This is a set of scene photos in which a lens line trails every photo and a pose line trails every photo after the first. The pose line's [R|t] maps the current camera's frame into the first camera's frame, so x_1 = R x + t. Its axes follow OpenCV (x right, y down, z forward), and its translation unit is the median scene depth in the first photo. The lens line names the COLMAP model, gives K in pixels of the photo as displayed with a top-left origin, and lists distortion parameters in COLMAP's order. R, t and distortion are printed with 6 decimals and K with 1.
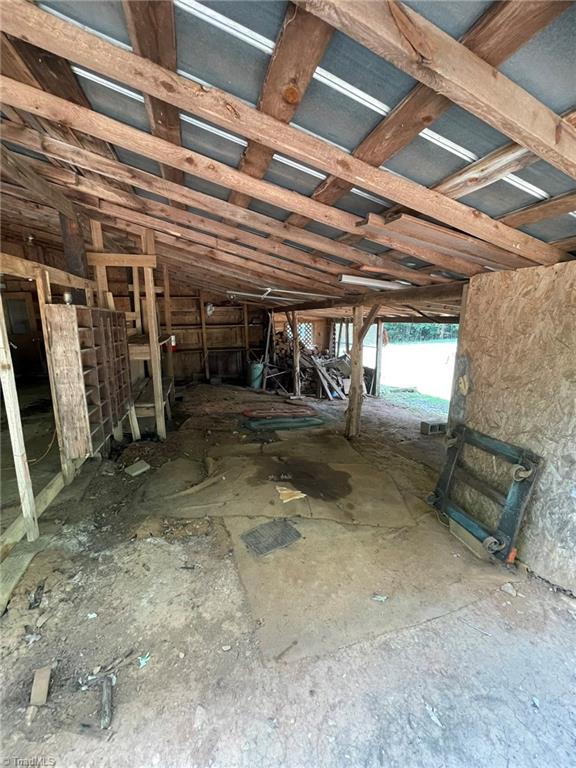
lens RADIAL K [[310.6, 0, 285.1], [0, 310.6, 382.7], [0, 0, 1]] dist [-0.001814, 0.000957]
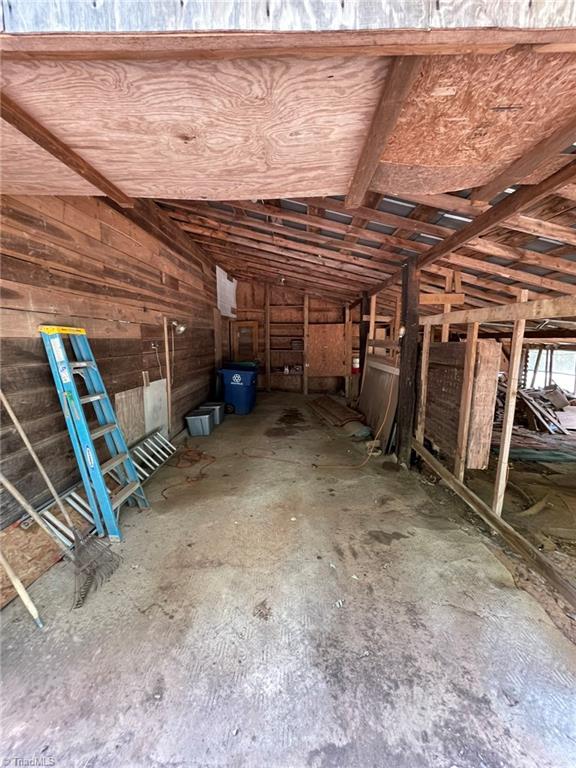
lens RADIAL K [[310.6, 0, 289.1], [0, 310.6, 383.4], [0, 0, 1]] dist [-0.001814, 0.000957]
pose [[0.949313, 0.052843, -0.309860, -0.547821], [-0.071643, 0.996196, -0.049601, 0.015105], [0.306060, 0.069286, 0.949488, -0.205972]]
